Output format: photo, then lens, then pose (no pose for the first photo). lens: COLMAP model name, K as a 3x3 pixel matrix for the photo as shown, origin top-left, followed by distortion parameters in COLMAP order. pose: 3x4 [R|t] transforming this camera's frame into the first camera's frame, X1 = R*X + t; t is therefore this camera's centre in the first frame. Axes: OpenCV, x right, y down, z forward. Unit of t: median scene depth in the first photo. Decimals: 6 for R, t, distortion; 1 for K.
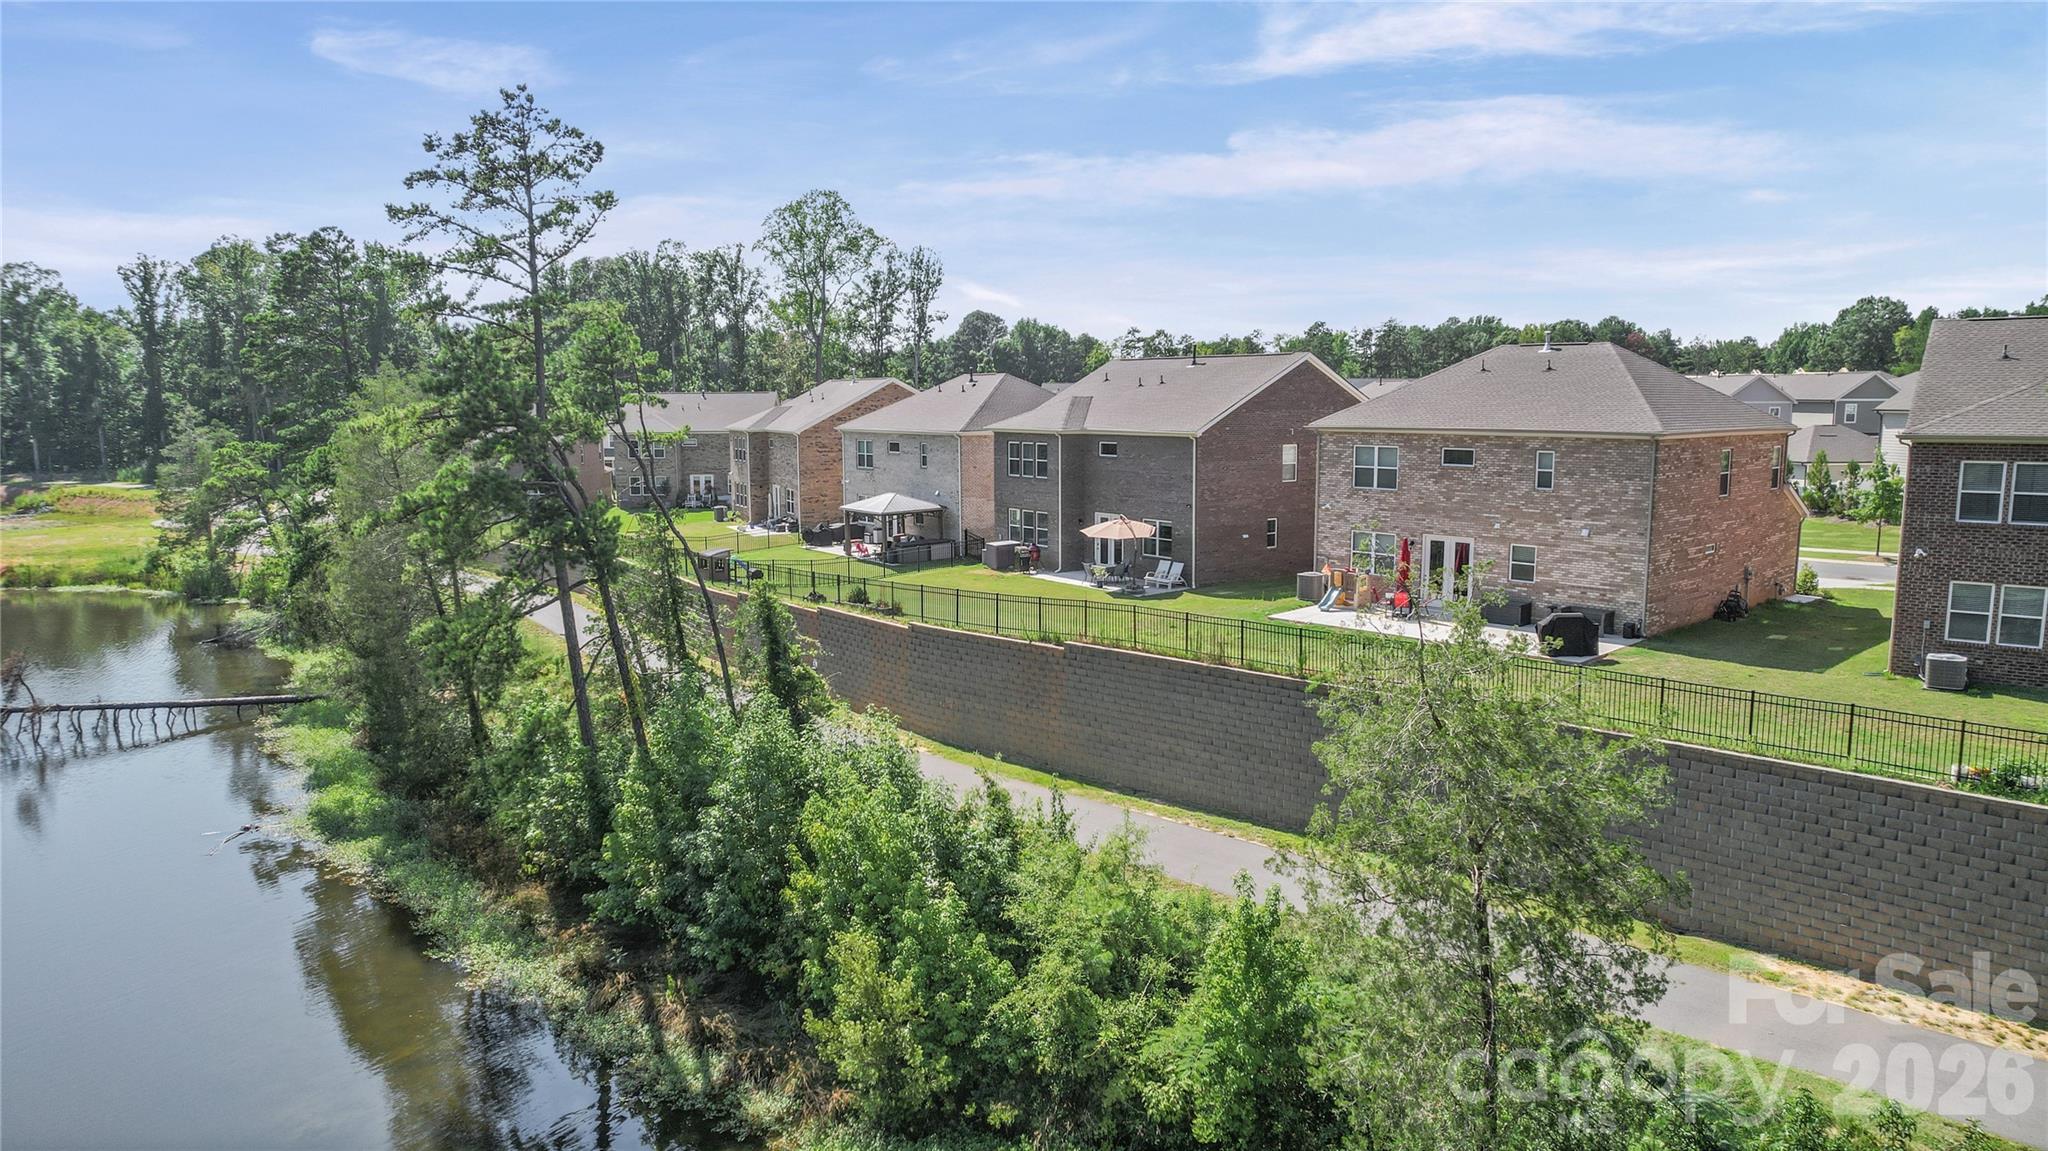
lens RADIAL K [[1300.5, 0, 1022.8], [0, 1300.5, 578.4], [0, 0, 1]] dist [-0.011472, -0.000027]
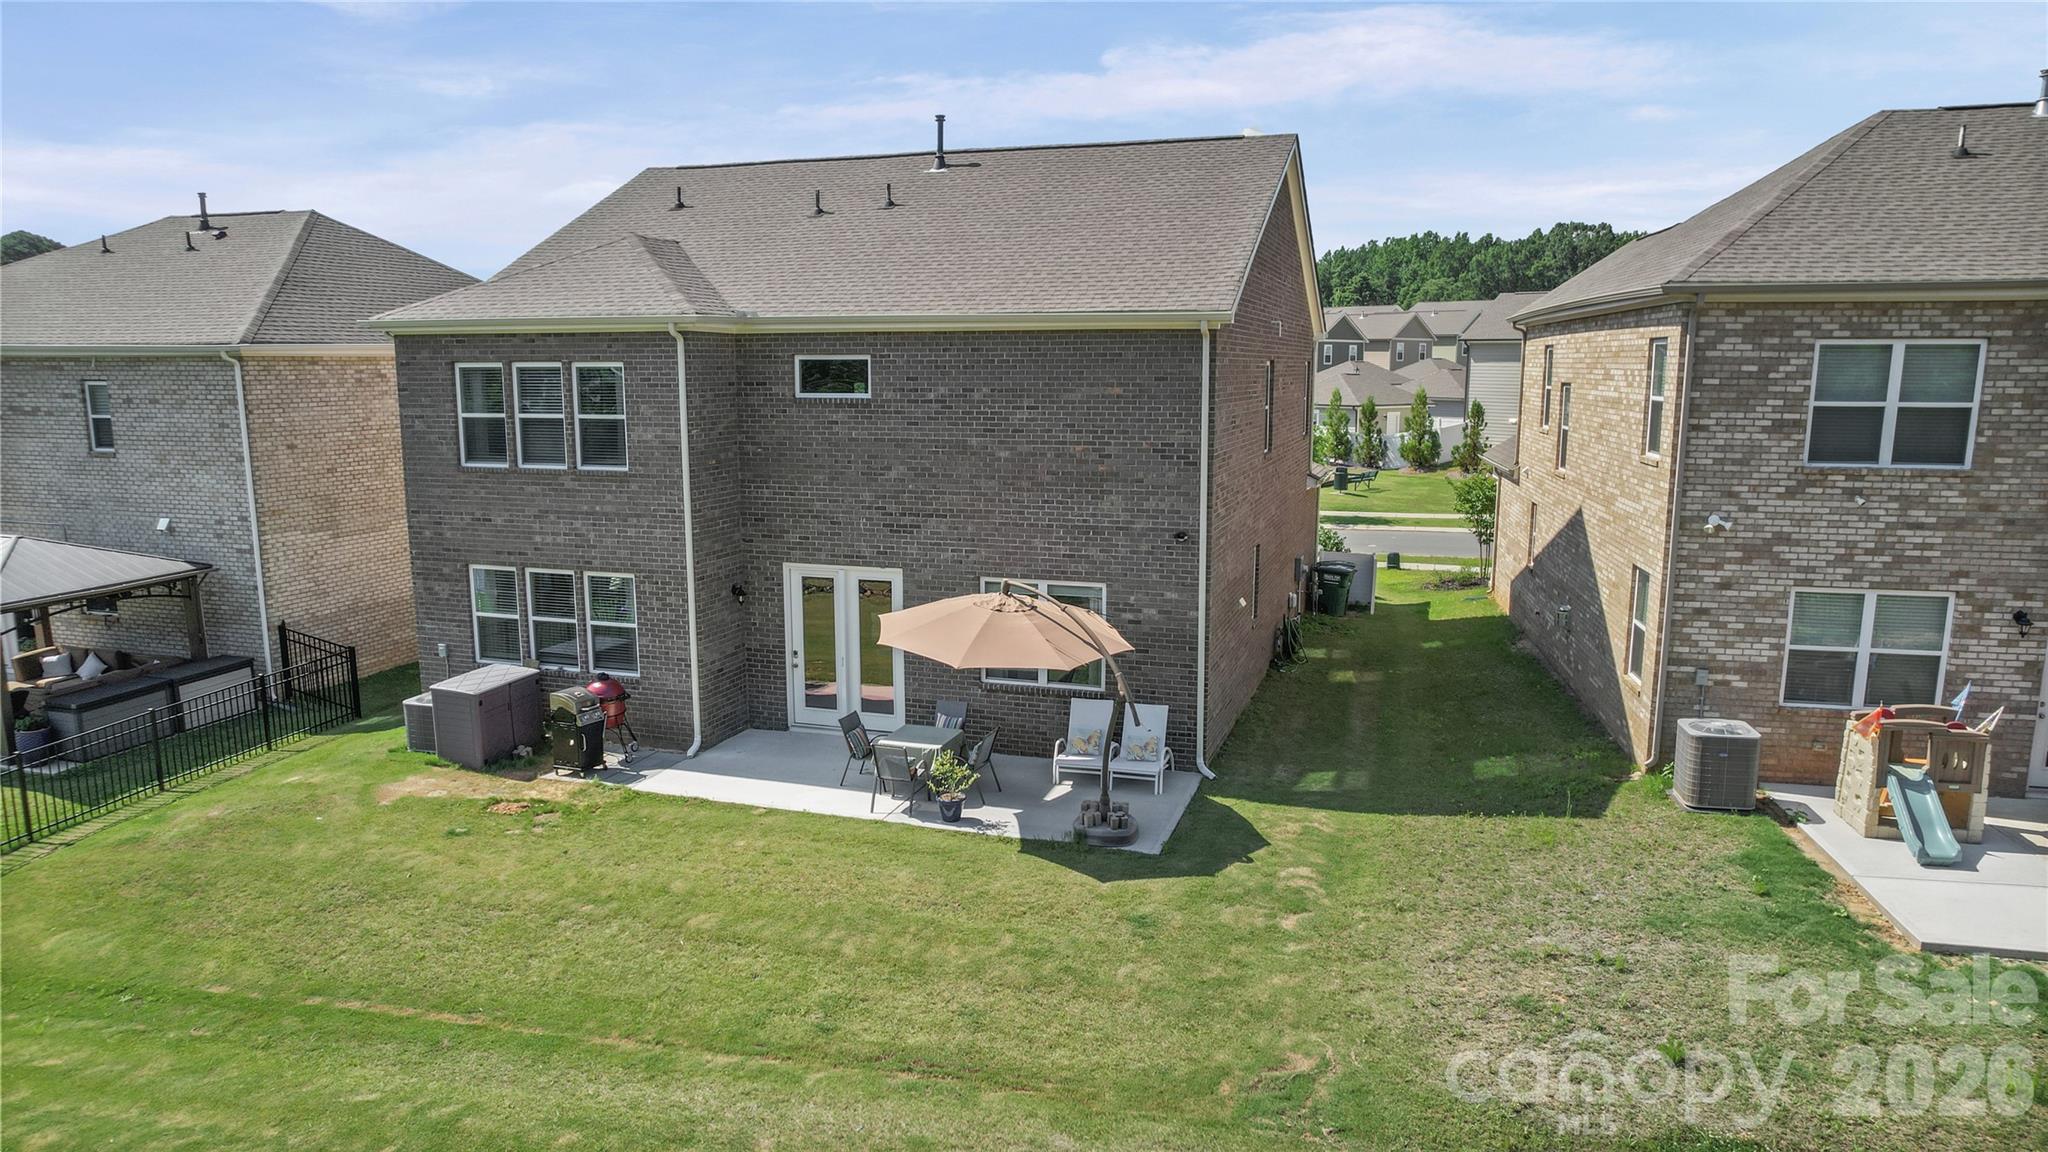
lens RADIAL K [[1300.5, 0, 1030.7], [0, 1300.5, 583.9], [0, 0, 1]] dist [-0.011472, -0.000027]
pose [[0.812643, -0.089594, 0.575834, -0.077324], [0.075291, 0.995971, 0.048709, -0.048855], [-0.577878, 0.003772, 0.816115, 0.579013]]
